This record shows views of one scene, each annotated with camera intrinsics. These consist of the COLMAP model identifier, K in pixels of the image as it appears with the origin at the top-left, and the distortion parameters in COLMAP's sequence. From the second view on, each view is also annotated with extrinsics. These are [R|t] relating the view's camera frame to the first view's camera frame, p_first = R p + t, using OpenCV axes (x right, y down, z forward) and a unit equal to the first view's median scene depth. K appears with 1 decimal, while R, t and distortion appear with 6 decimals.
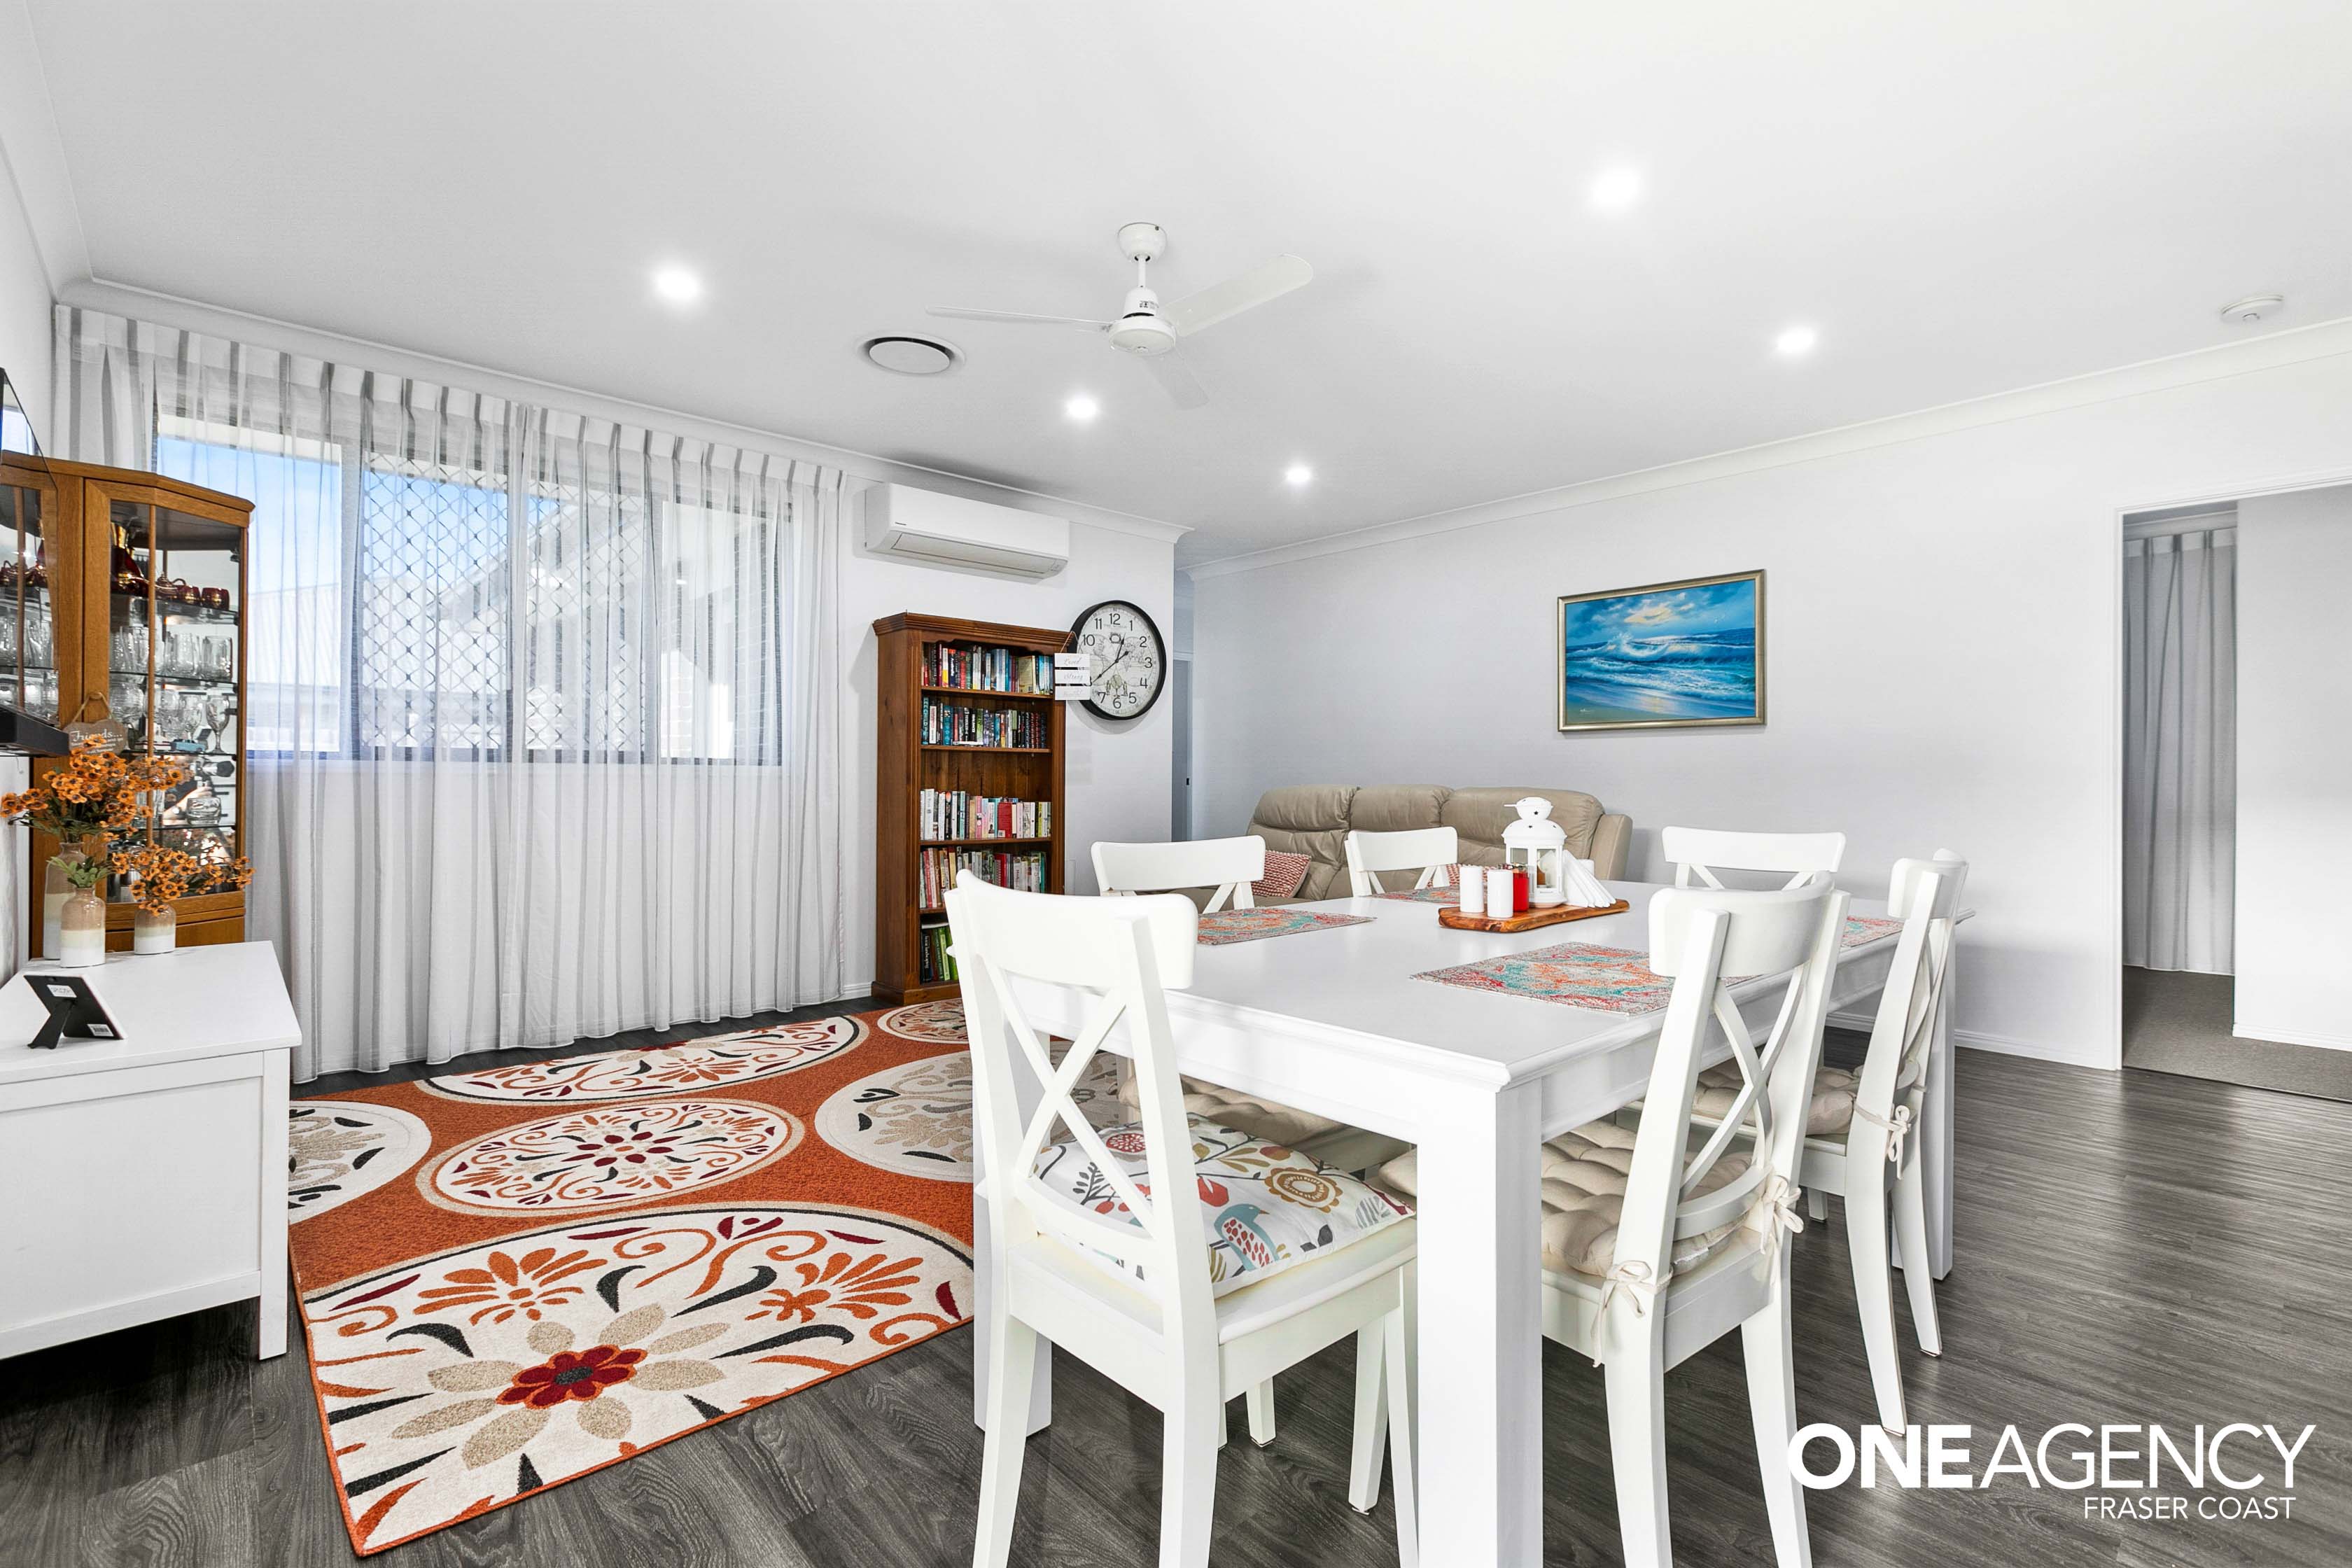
lens RADIAL K [[1080.3, 0, 1166.4], [0, 1080.3, 779.1], [0, 0, 1]] dist [-0.008204, 0.000251]
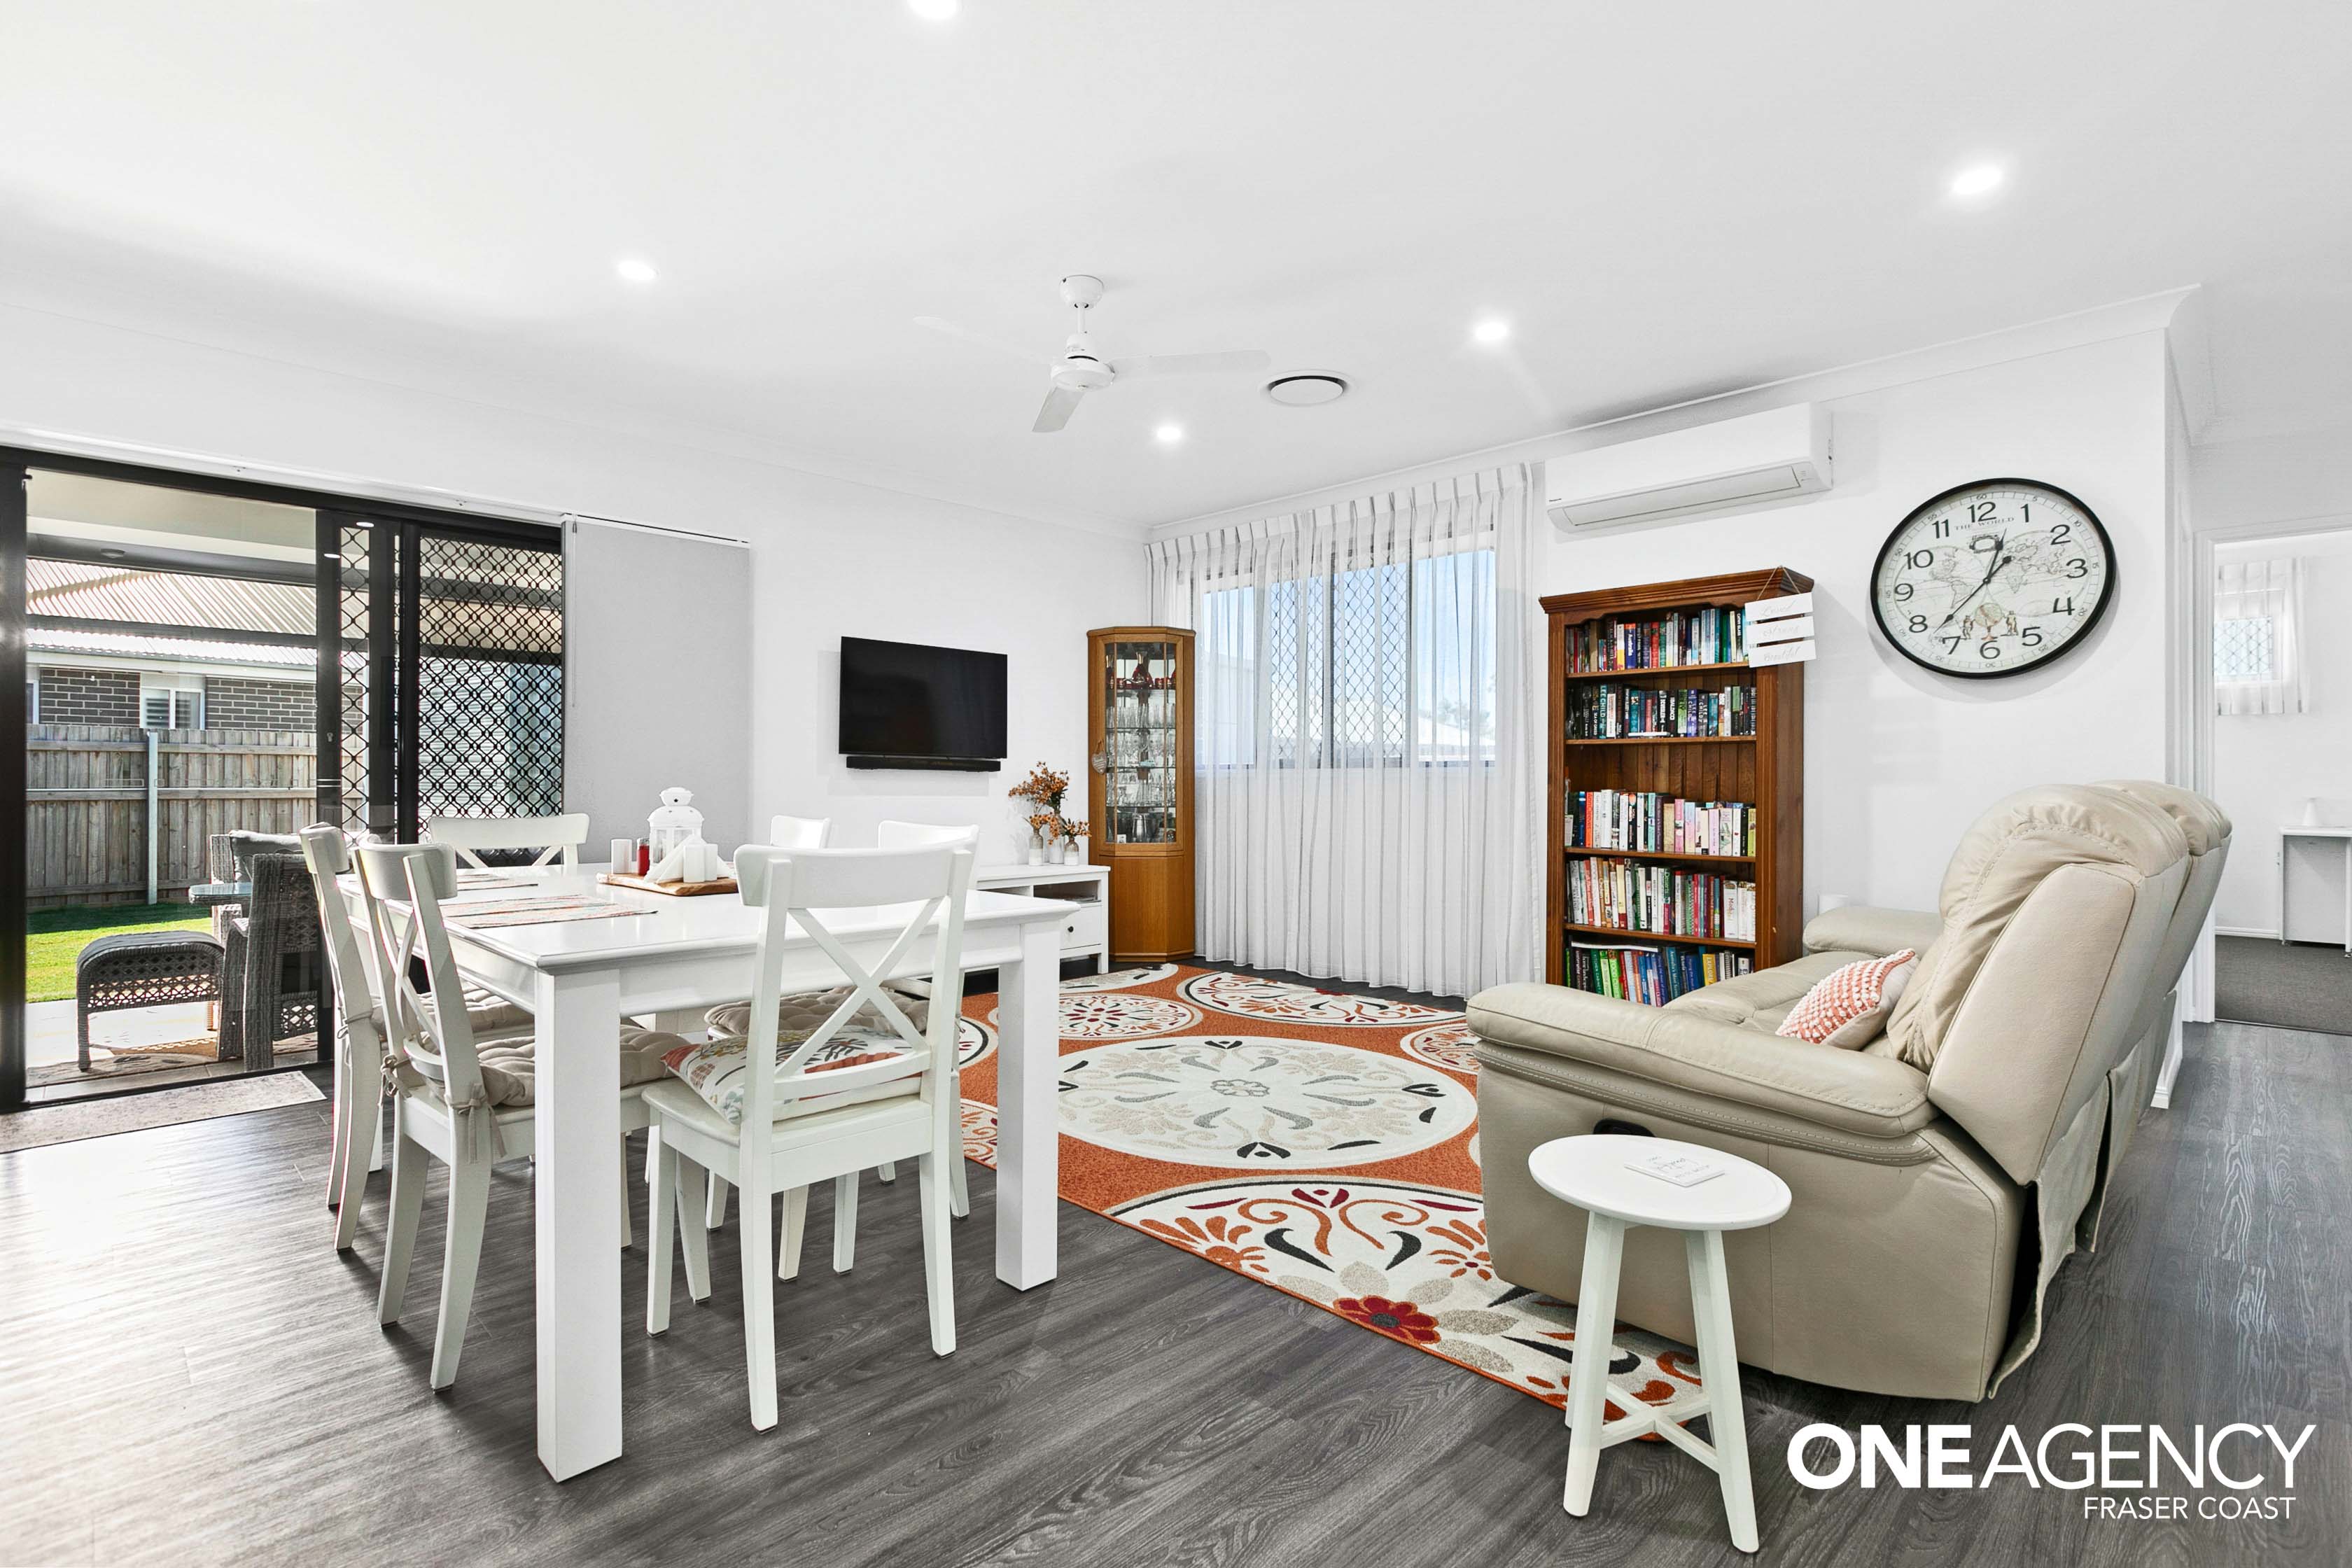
lens RADIAL K [[1101.9, 0, 1167.6], [0, 1101.9, 781.9], [0, 0, 1]] dist [0.016158, 0.000925]
pose [[0.059671, -0.007261, -0.998192, 0.653837], [0.001731, 0.999973, -0.007170, 0.008372], [0.998217, -0.001300, 0.059682, 0.602241]]
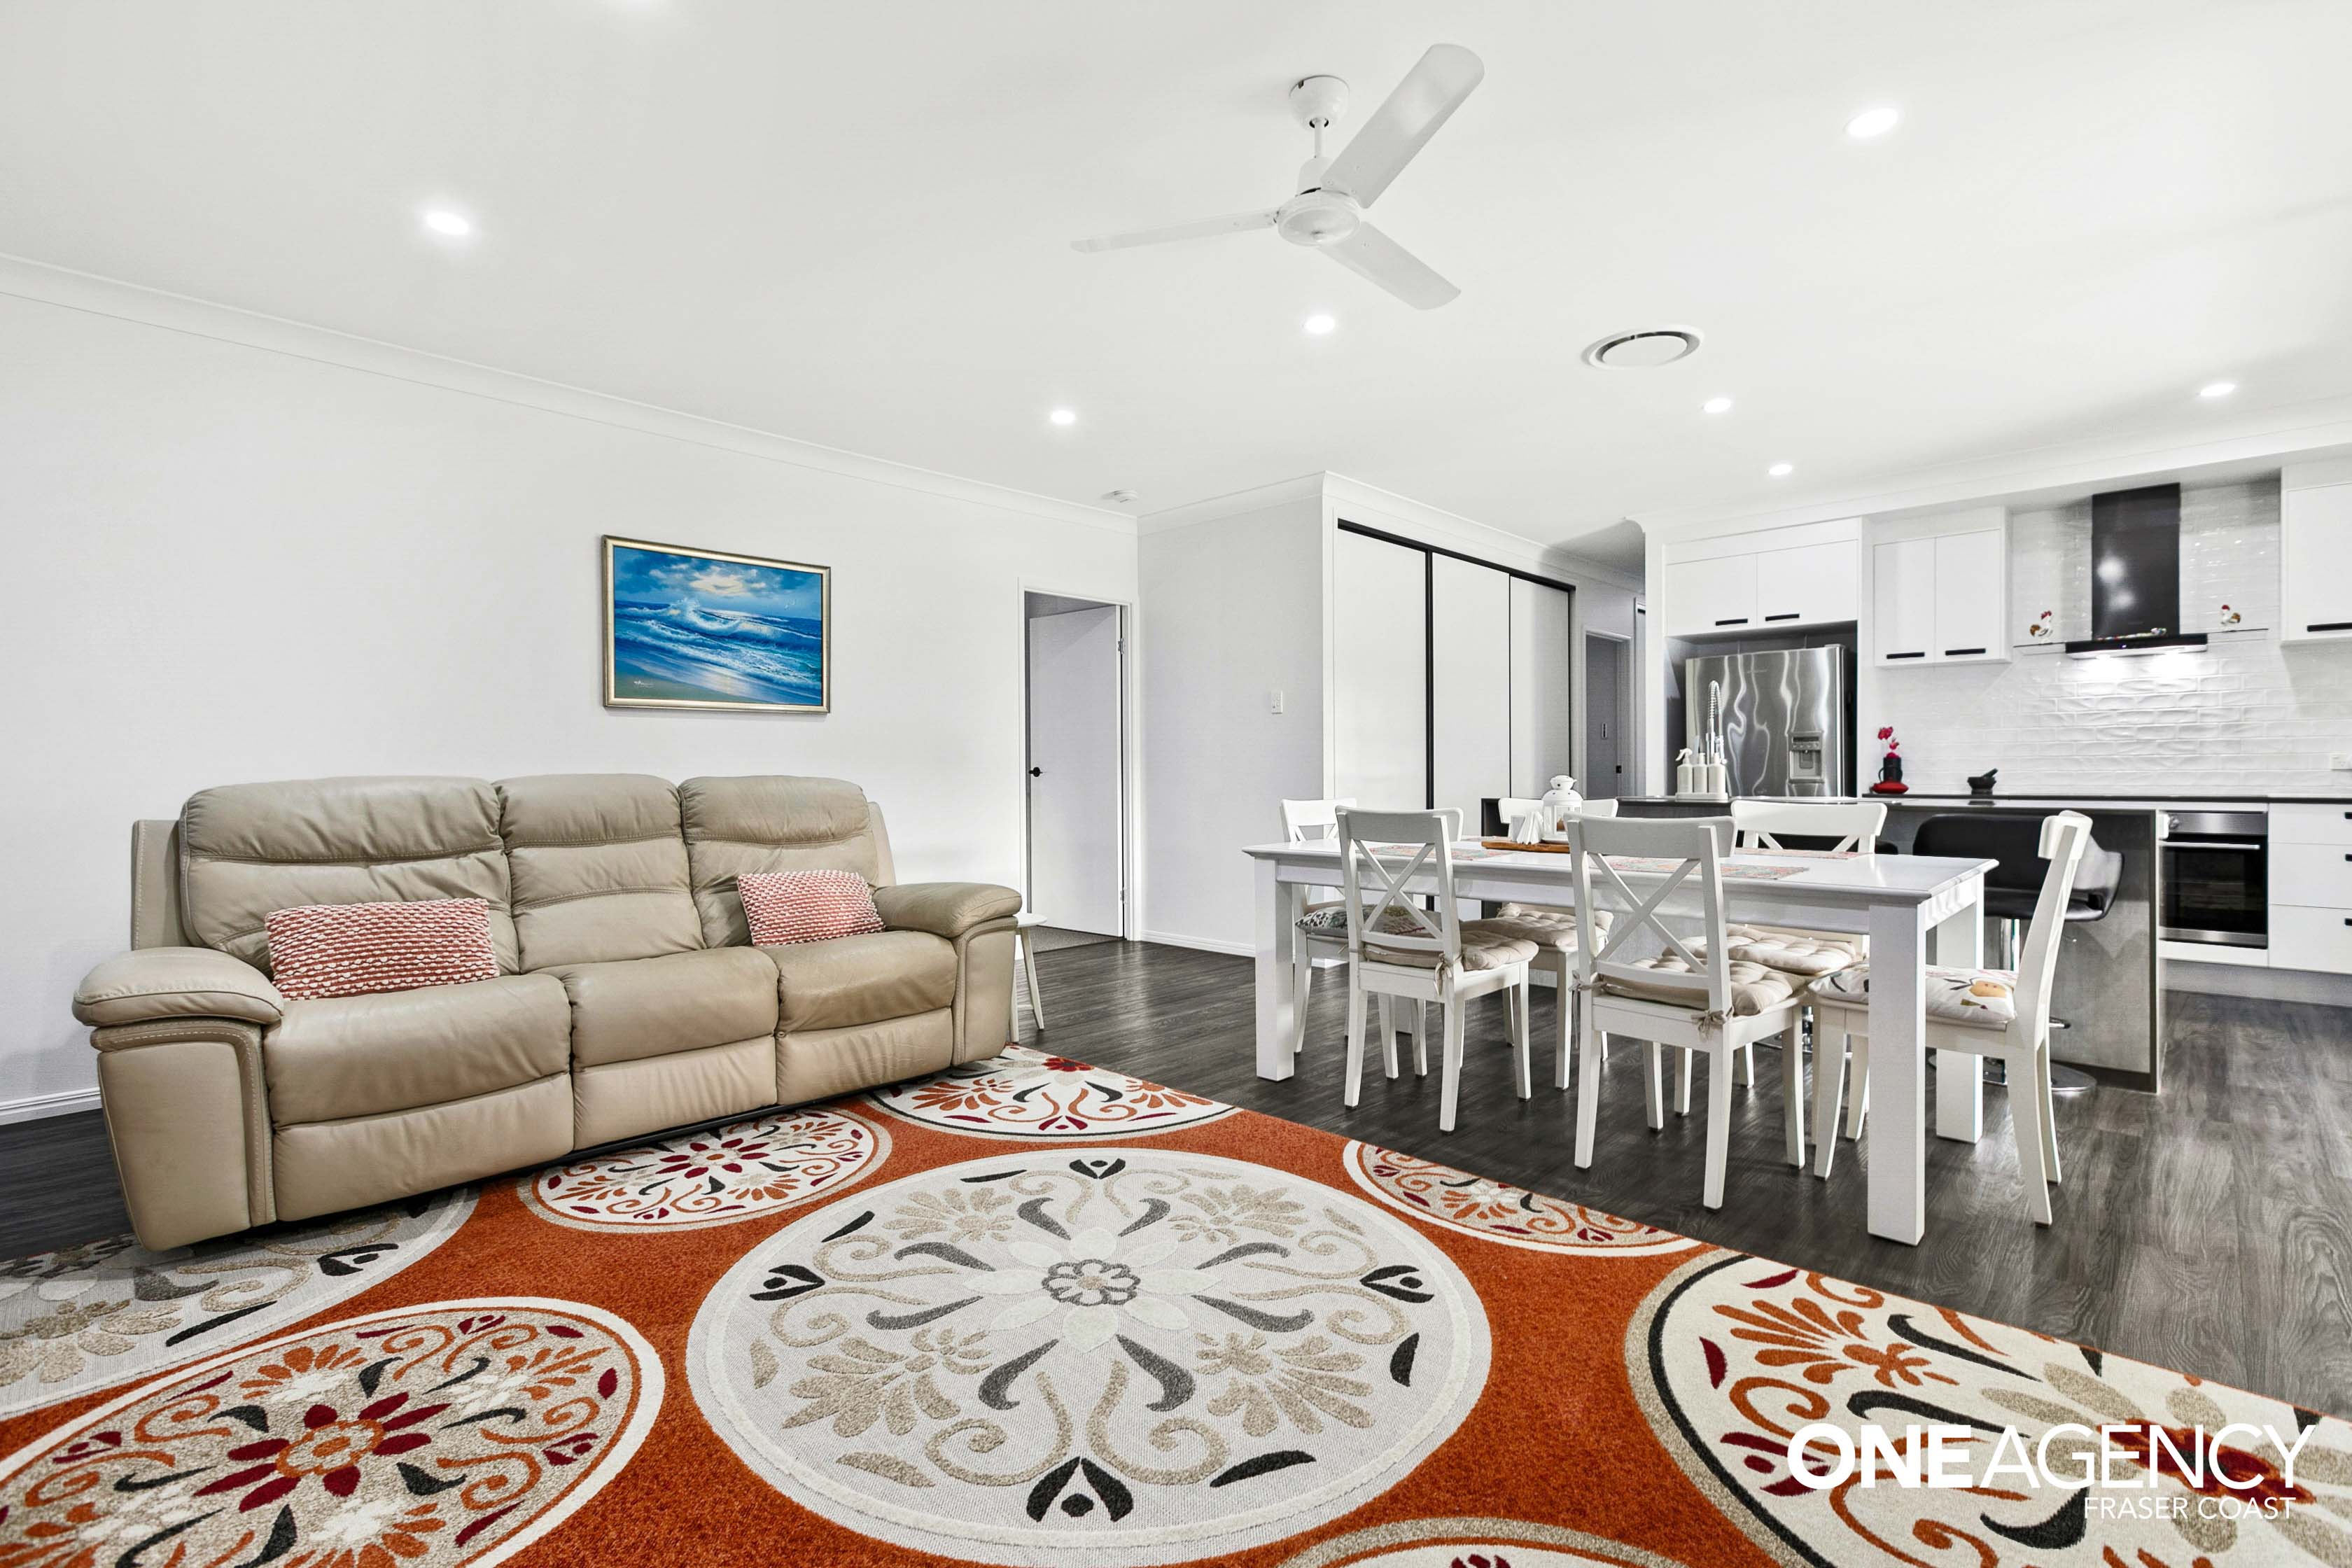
lens RADIAL K [[1080.3, 0, 1175.4], [0, 1080.3, 770.4], [0, 0, 1]] dist [-0.008204, 0.000251]
pose [[-0.079984, -0.006888, 0.996772, -0.490130], [0.003697, 0.999967, 0.007206, -0.001198], [-0.996789, 0.004261, -0.079956, 0.692673]]
